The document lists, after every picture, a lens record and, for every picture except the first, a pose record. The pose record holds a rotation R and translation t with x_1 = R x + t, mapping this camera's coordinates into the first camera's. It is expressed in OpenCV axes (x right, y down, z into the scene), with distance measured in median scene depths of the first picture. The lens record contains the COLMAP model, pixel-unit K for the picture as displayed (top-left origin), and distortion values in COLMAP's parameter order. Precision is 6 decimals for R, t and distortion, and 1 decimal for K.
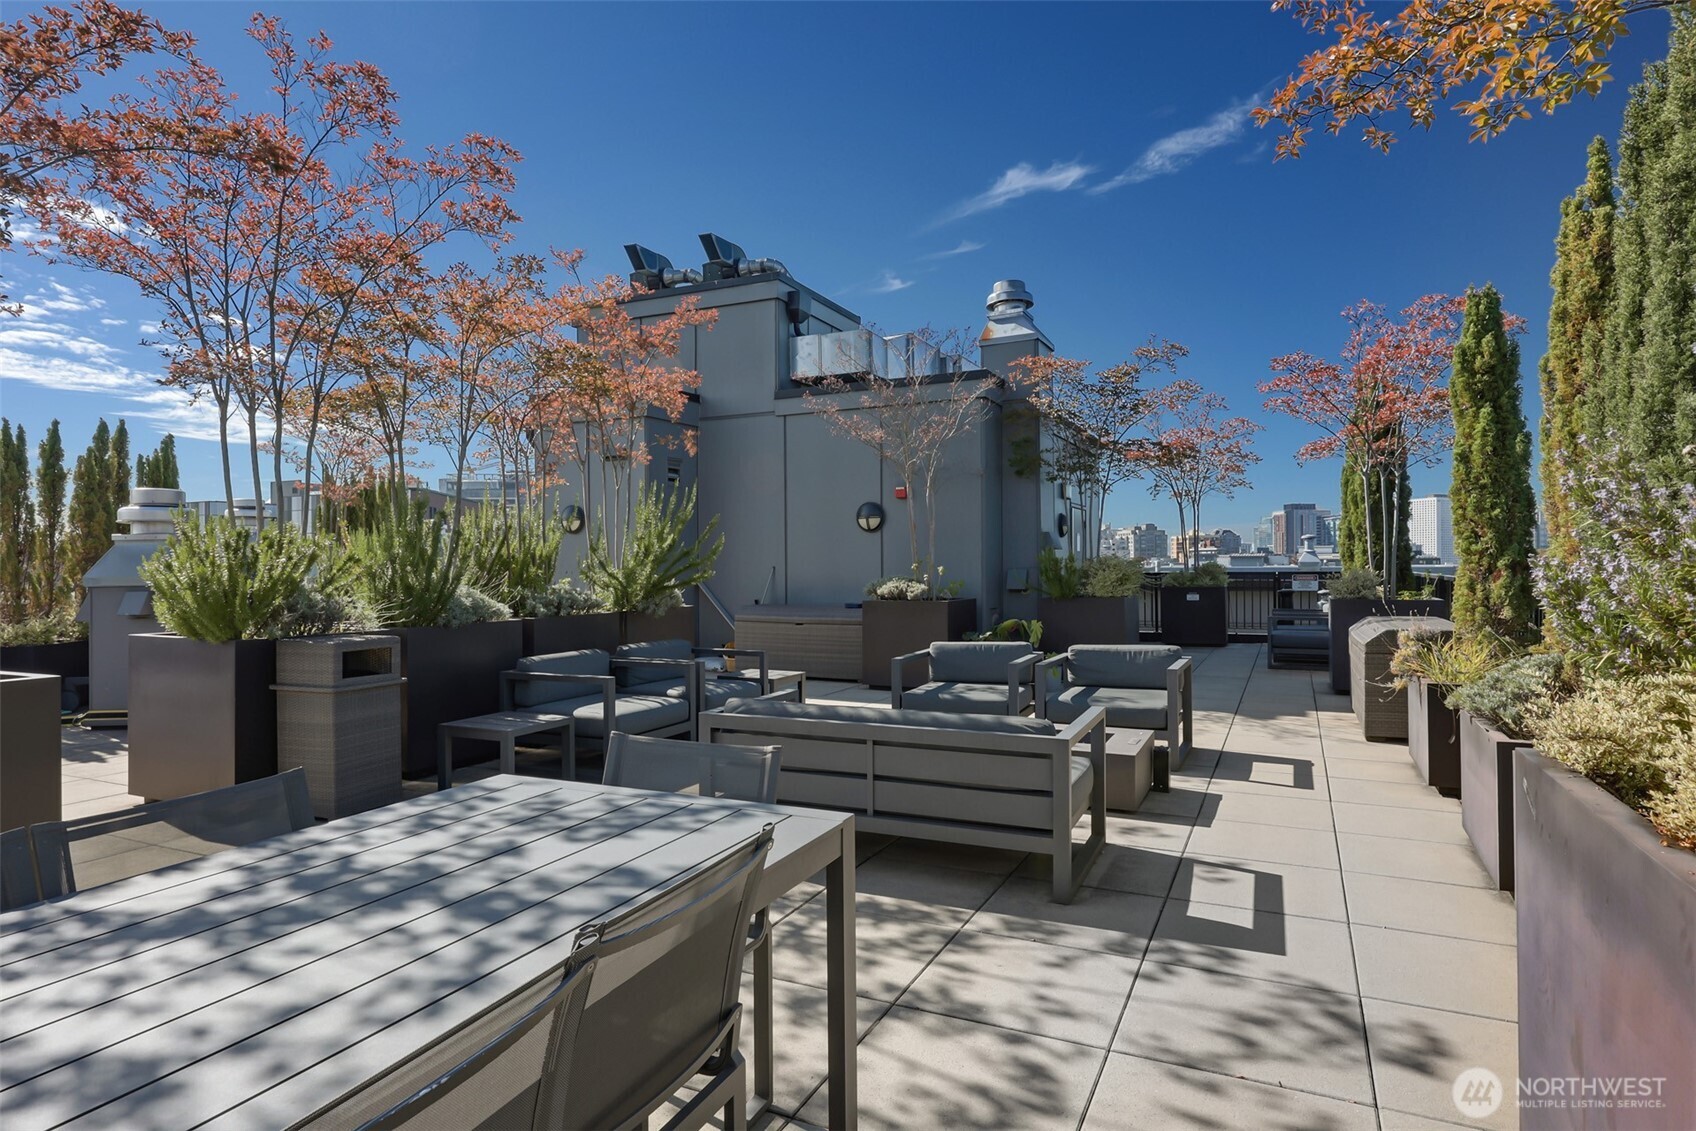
lens RADIAL K [[928.5, 0, 843.8], [0, 928.5, 565.1], [0, 0, 1]] dist [0.005169, 0.000125]
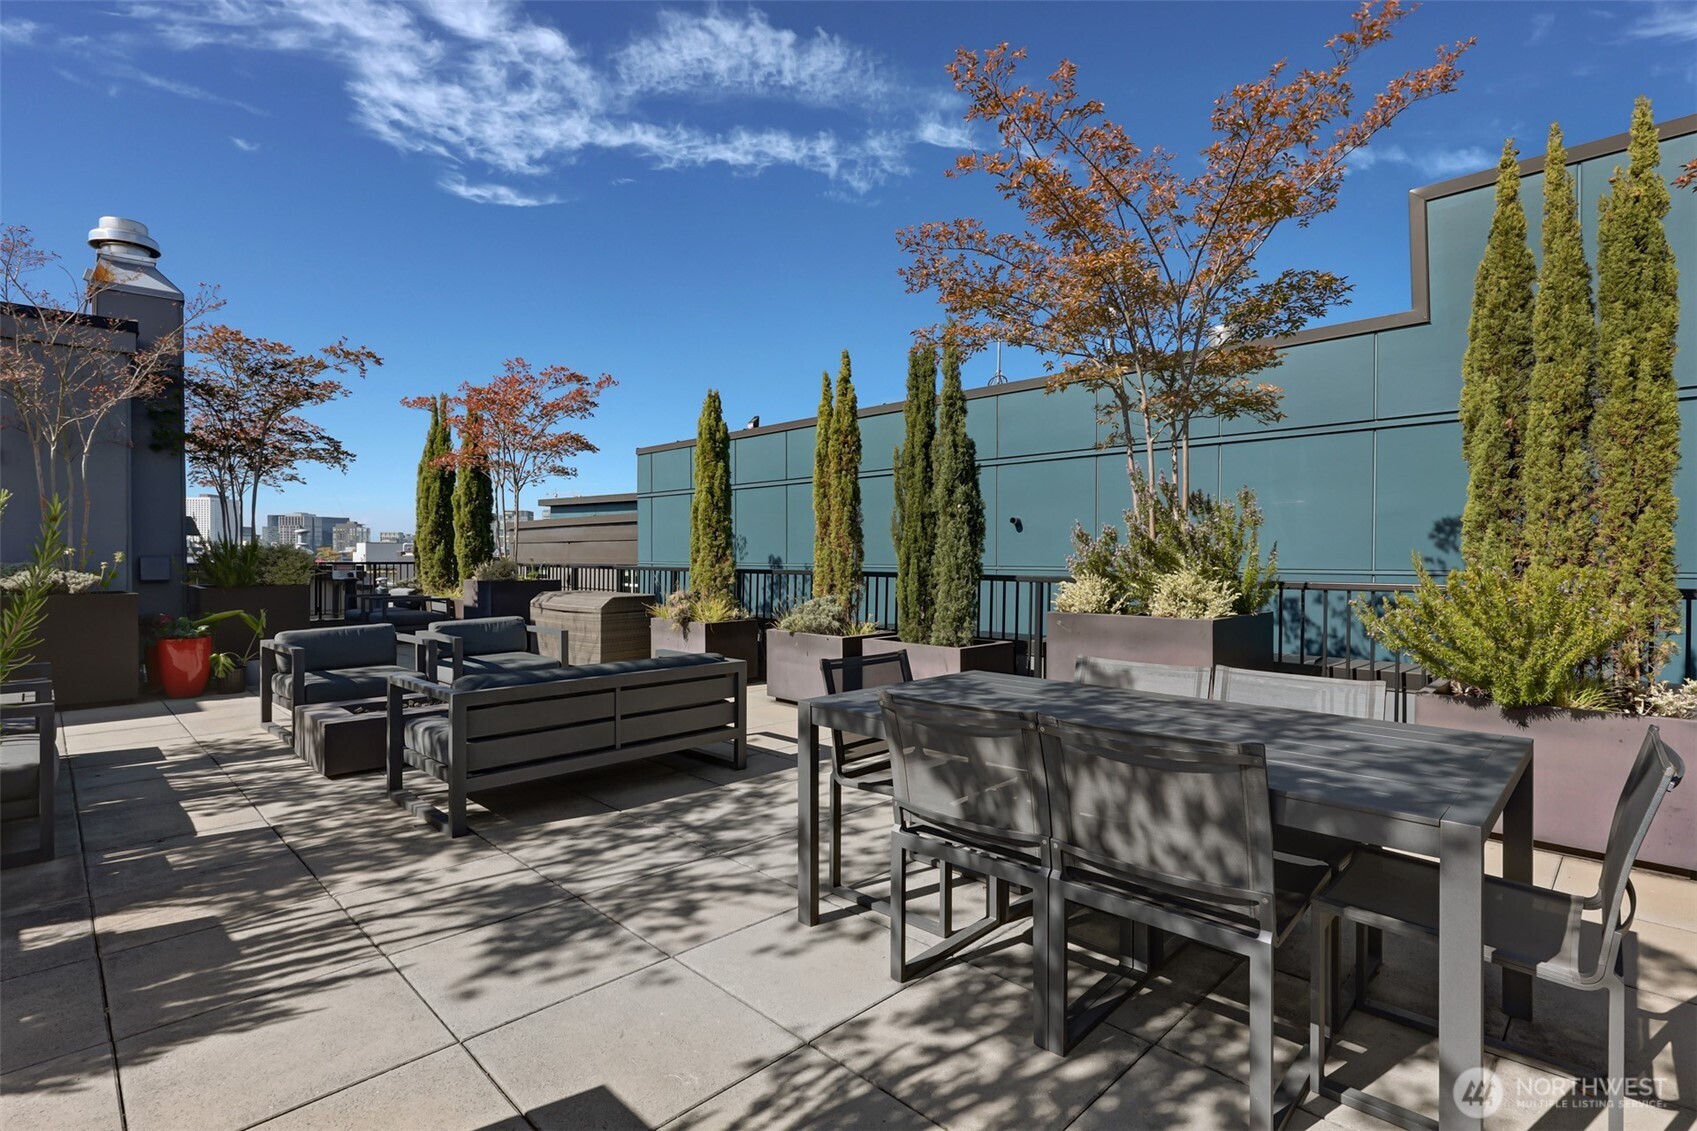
lens RADIAL K [[817.6, 0, 849.2], [0, 817.6, 566.4], [0, 0, 1]] dist [-0.003887, -0.000583]
pose [[0.330880, -0.004369, 0.943663, -0.300812], [-0.001703, 0.999985, 0.005227, 0.007275], [-0.943671, -0.003336, 0.330867, 0.119455]]
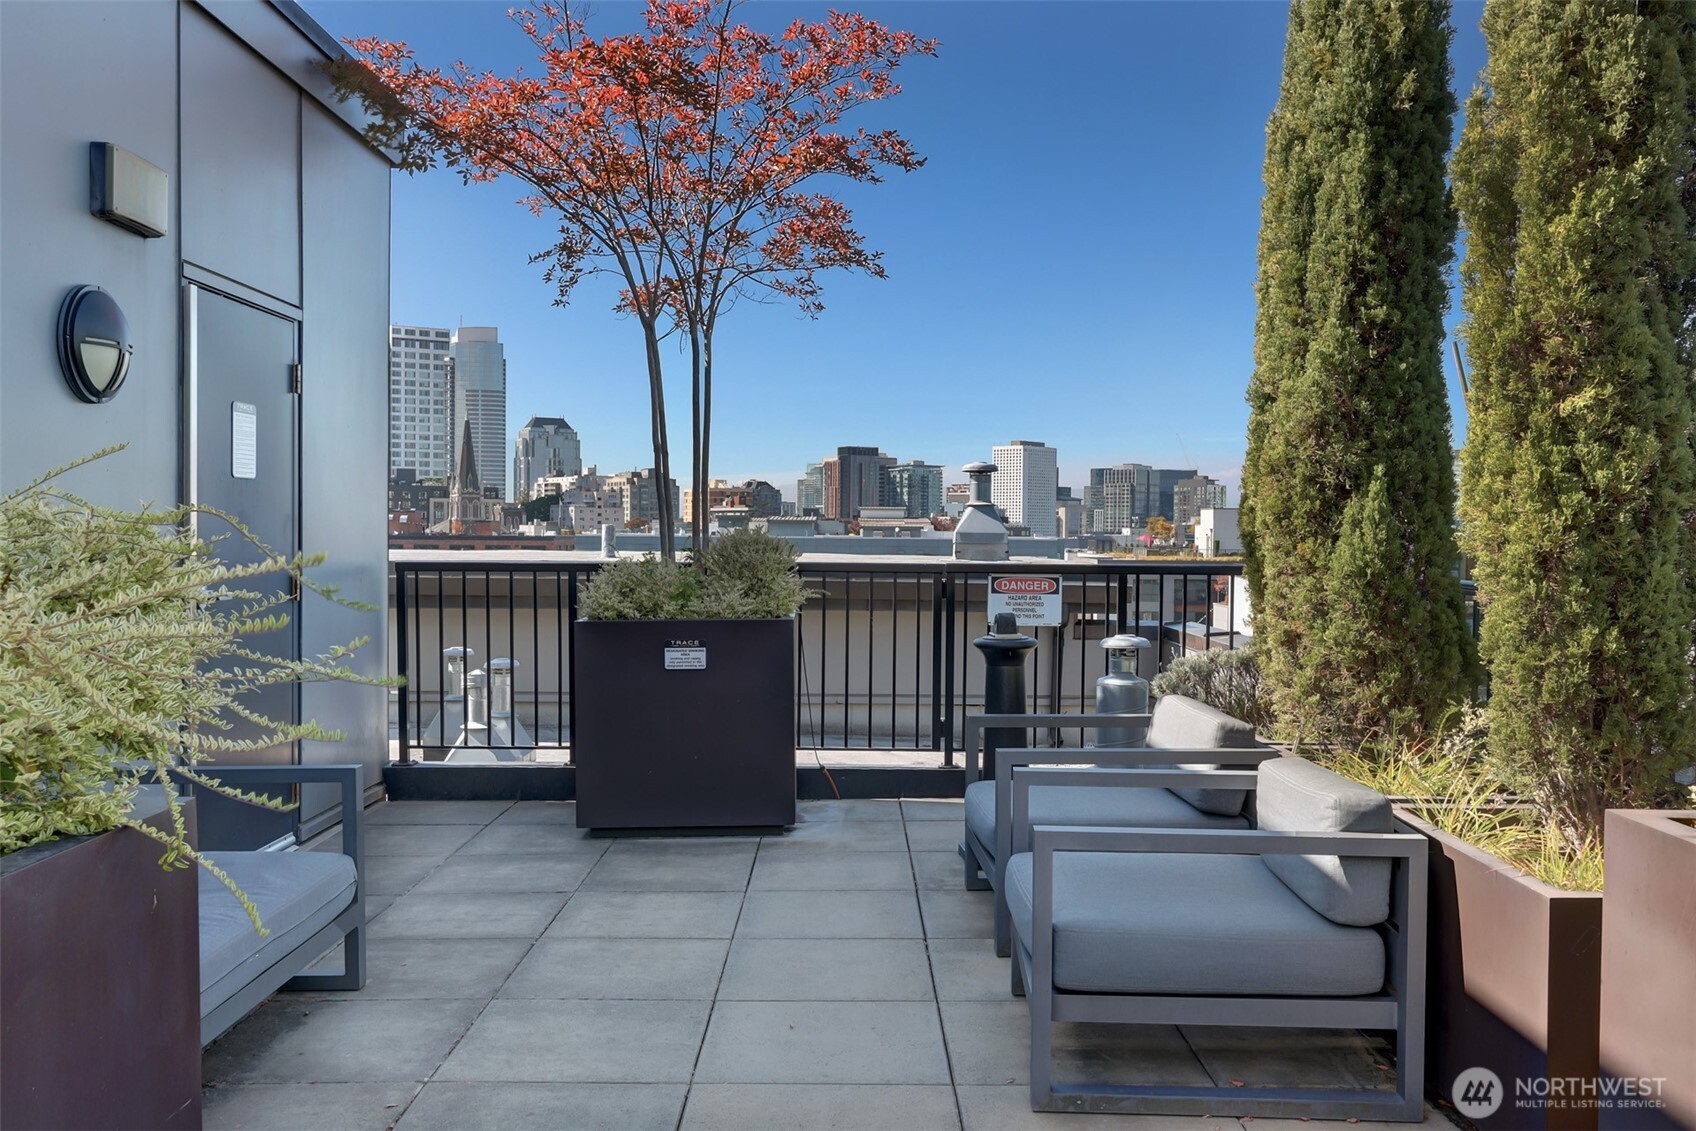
lens RADIAL K [[1468.3, 0, 845.8], [0, 1468.3, 554.4], [0, 0, 1]] dist [-0.093298, -0.000425]
pose [[0.900932, 0.006368, 0.433914, 0.289390], [-0.013663, 0.999813, 0.013694, -0.003349], [-0.433745, -0.018266, 0.900850, 0.741057]]
